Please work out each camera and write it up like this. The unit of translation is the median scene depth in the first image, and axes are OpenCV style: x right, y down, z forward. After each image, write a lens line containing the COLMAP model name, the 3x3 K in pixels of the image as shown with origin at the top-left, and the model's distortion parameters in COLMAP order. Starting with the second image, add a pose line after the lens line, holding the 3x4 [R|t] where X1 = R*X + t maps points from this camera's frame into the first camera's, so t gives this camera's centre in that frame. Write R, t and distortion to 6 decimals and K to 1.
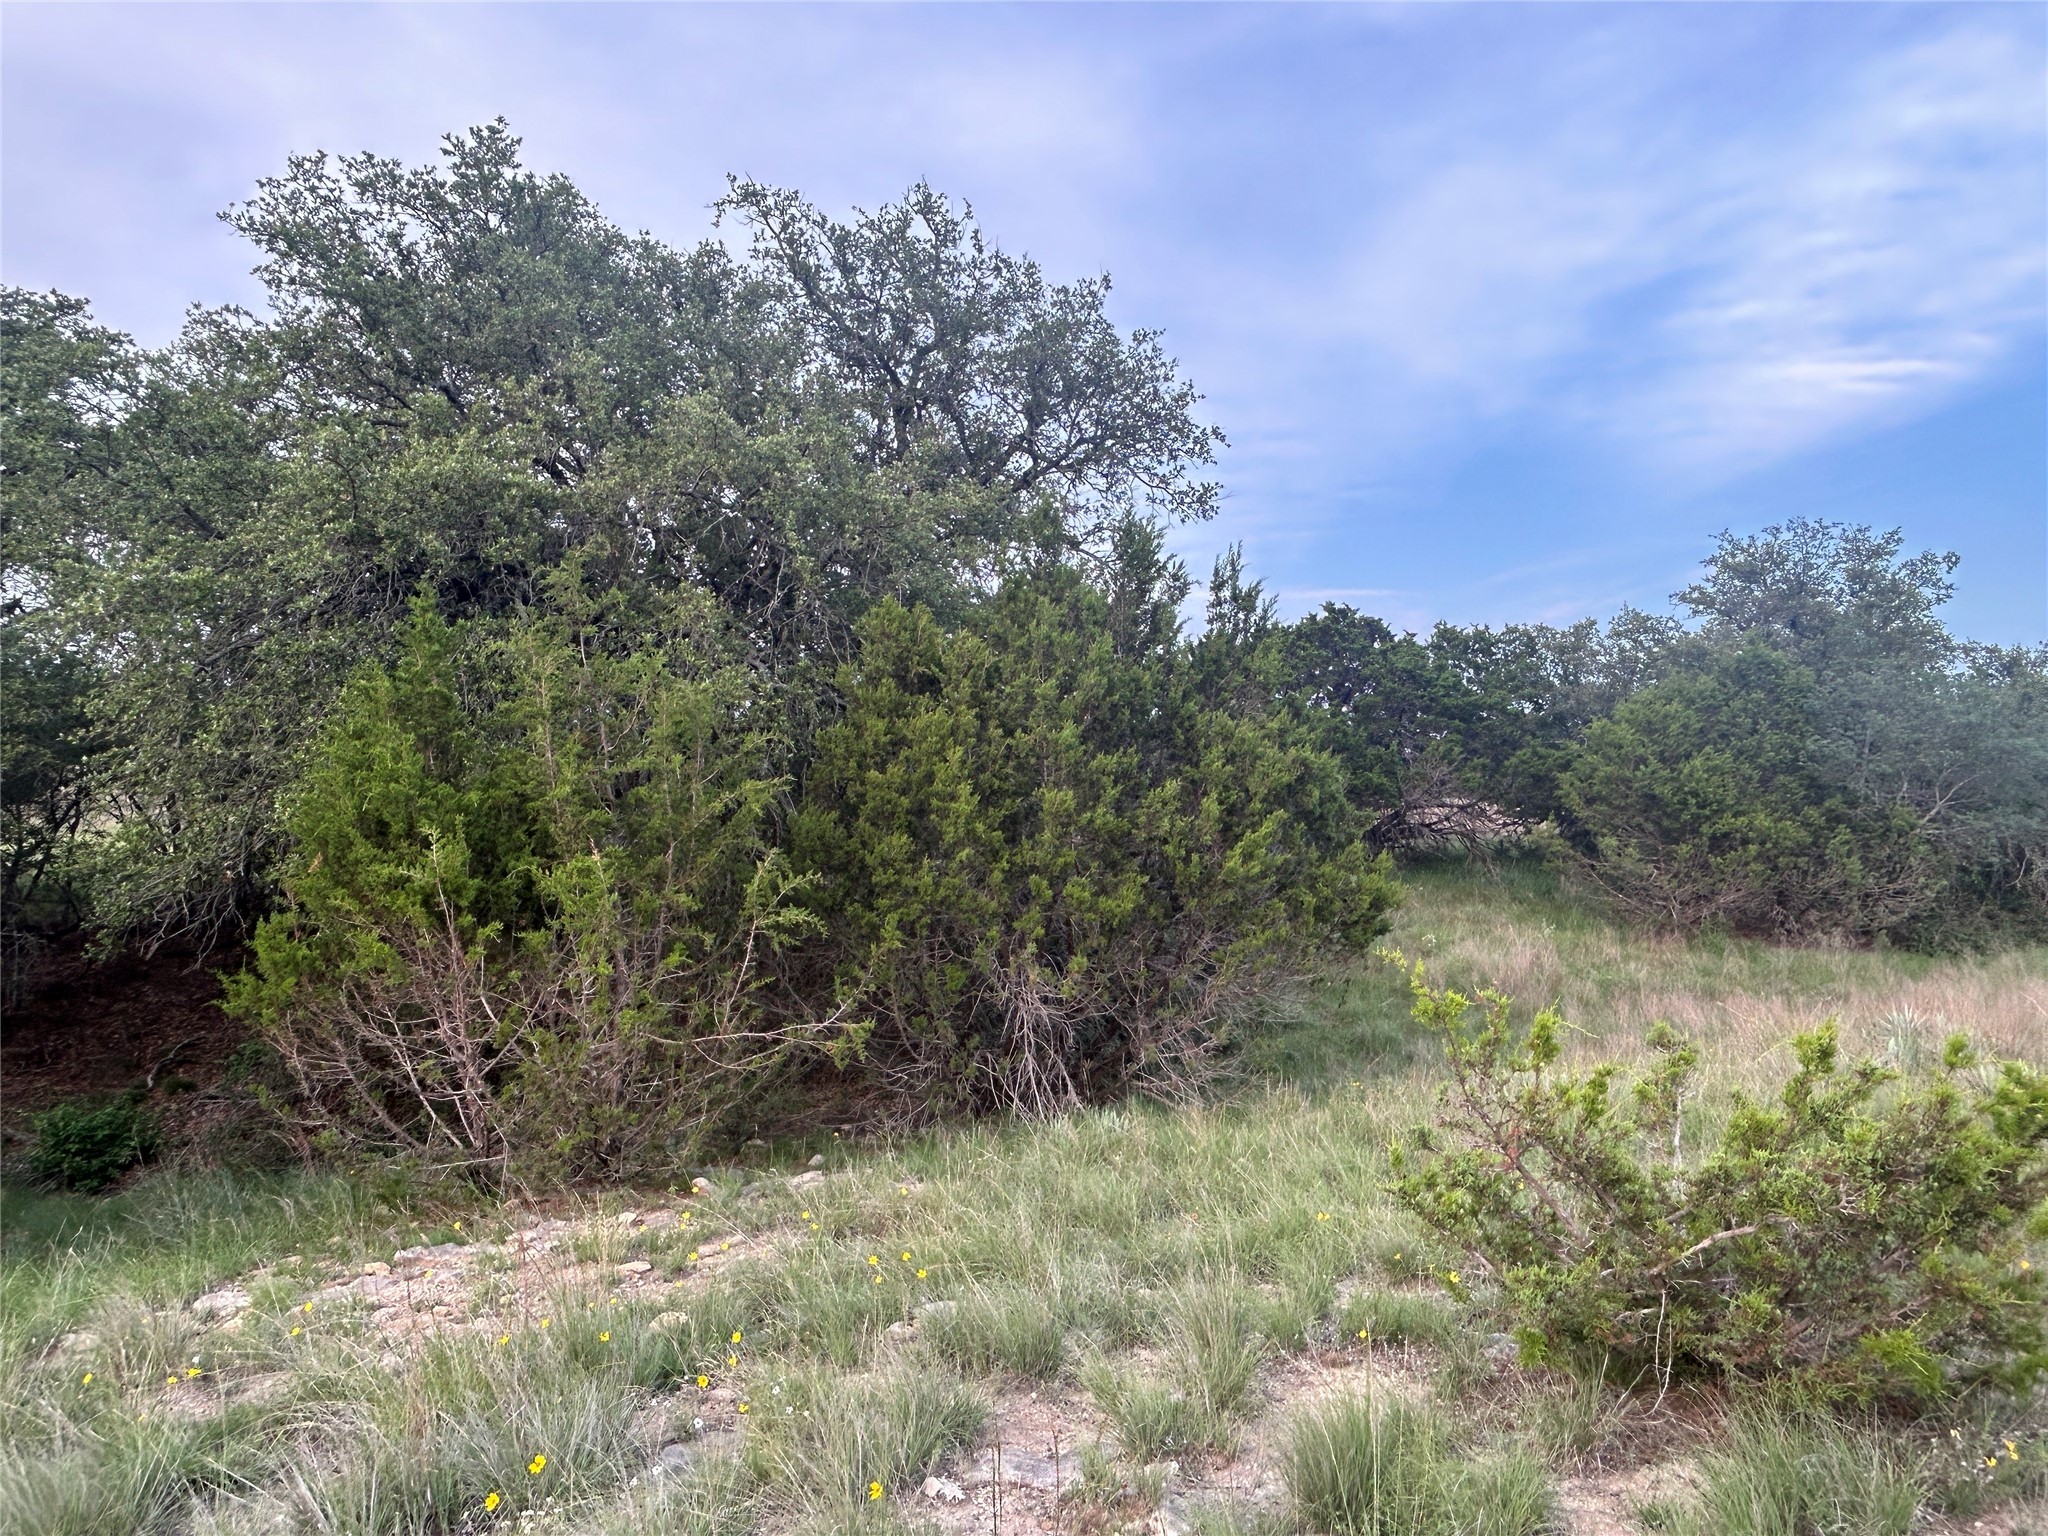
lens RADIAL K [[1310.6, 0, 1030.9], [0, 1310.6, 786.1], [0, 0, 1]] dist [-0.019627, 0.007895]
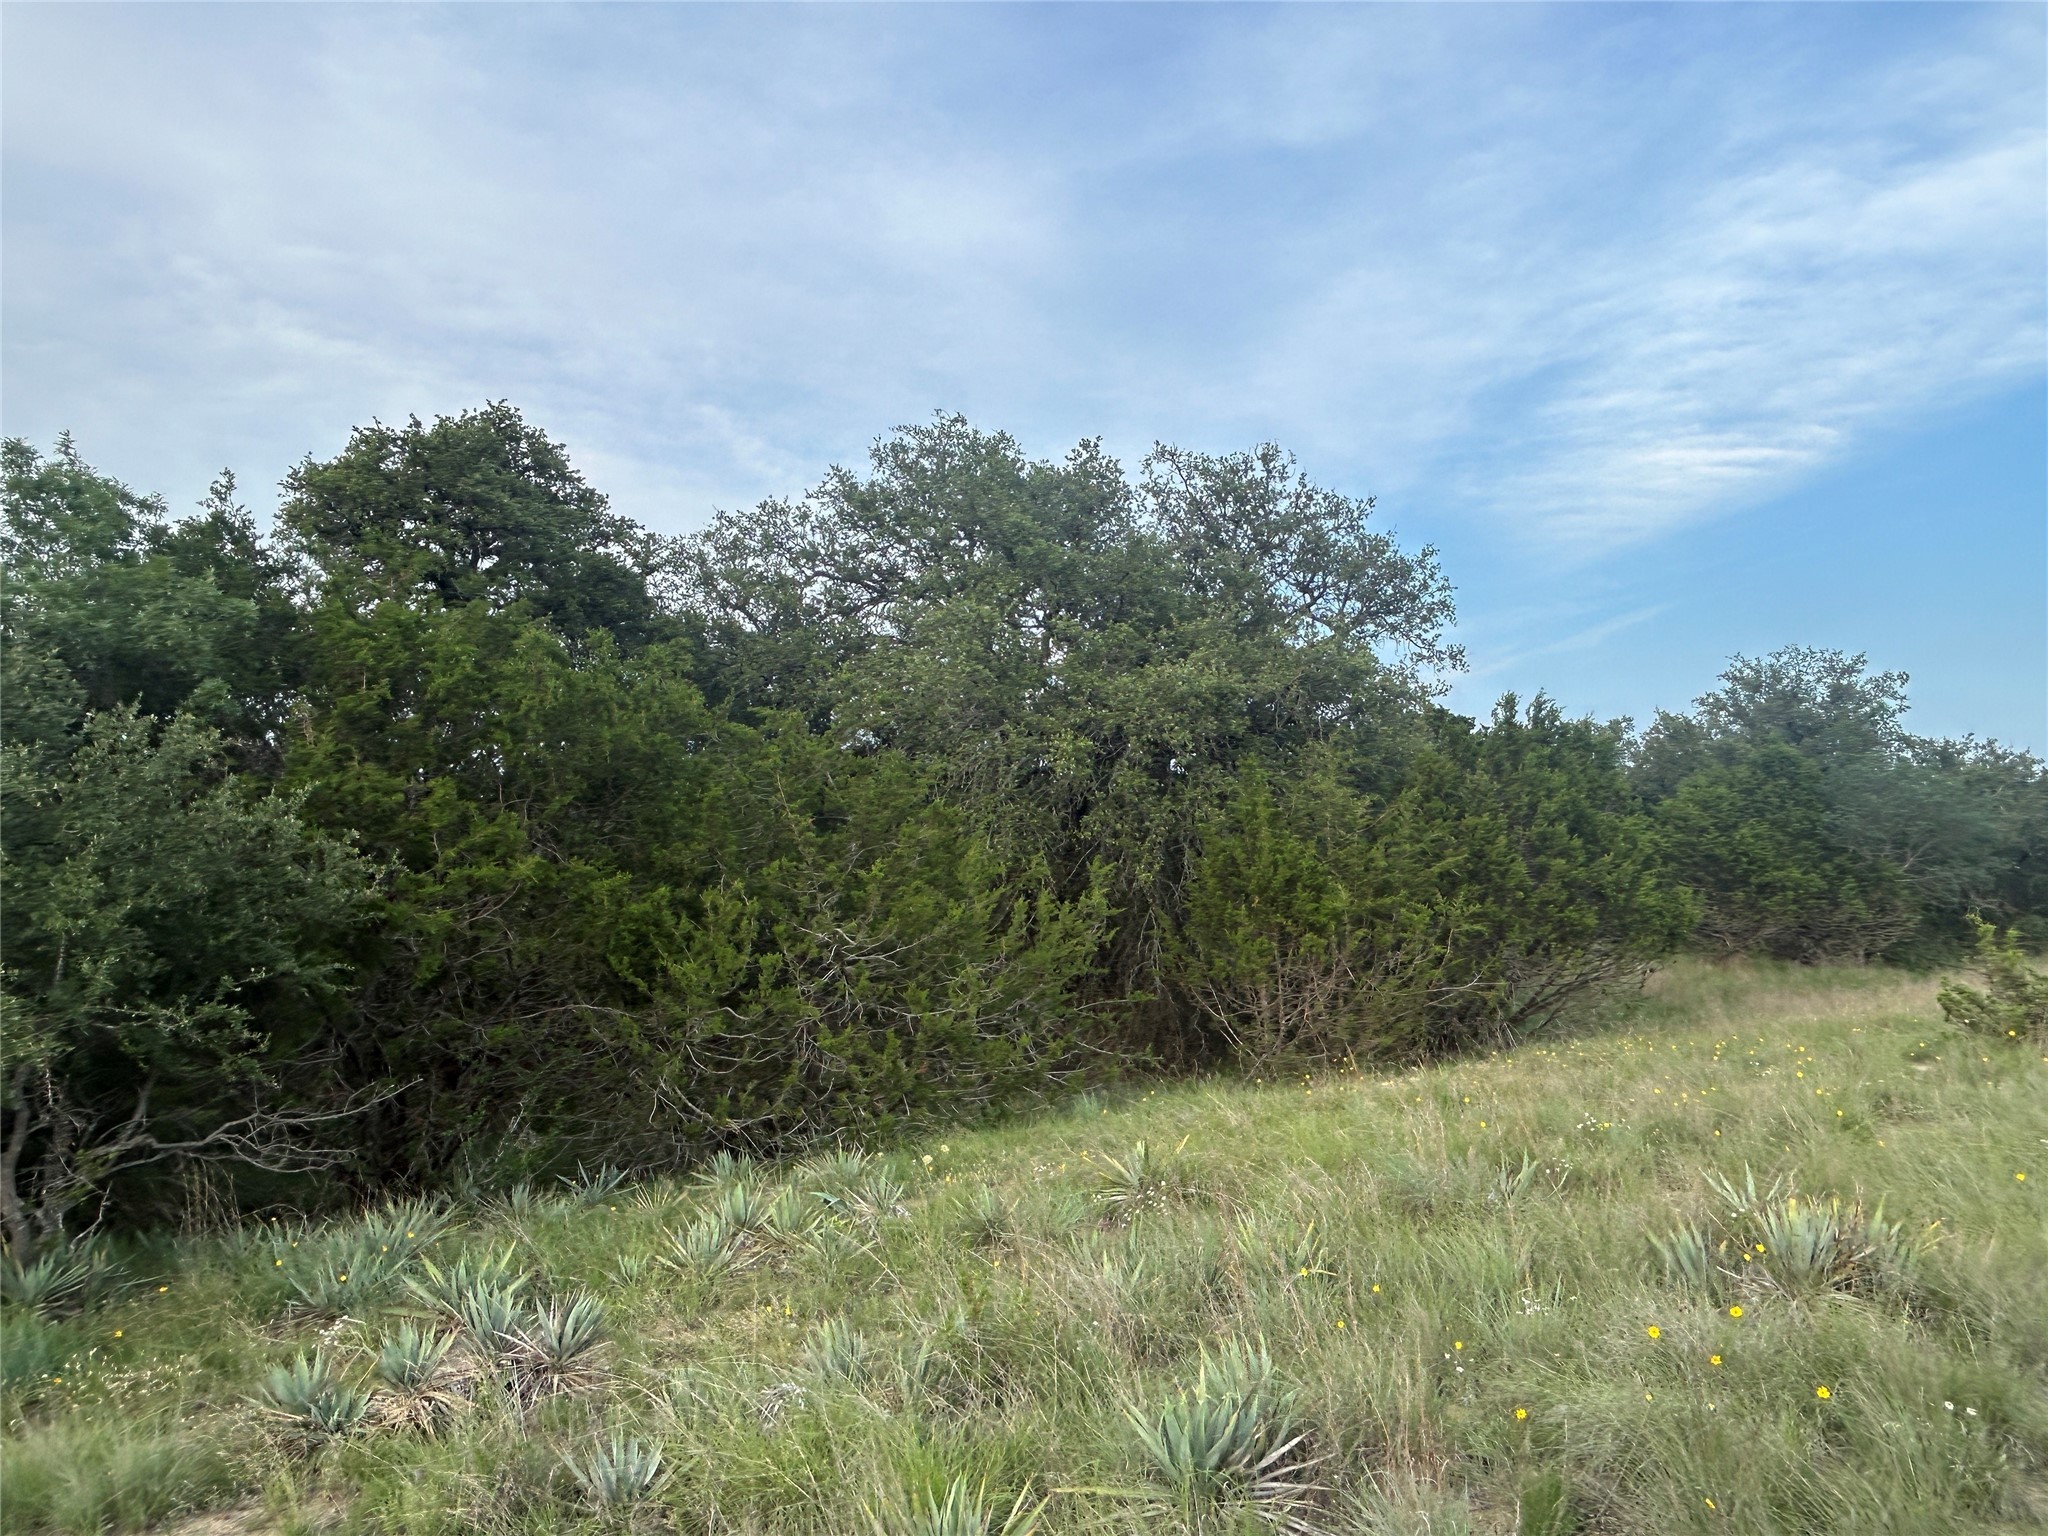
lens RADIAL K [[1310.6, 0, 1019.7], [0, 1310.6, 754.9], [0, 0, 1]] dist [-0.019627, 0.007895]
pose [[0.997342, -0.003553, 0.072777, -0.295447], [0.008680, 0.997492, -0.070246, -0.007020], [-0.072345, 0.070691, 0.994871, -0.261819]]
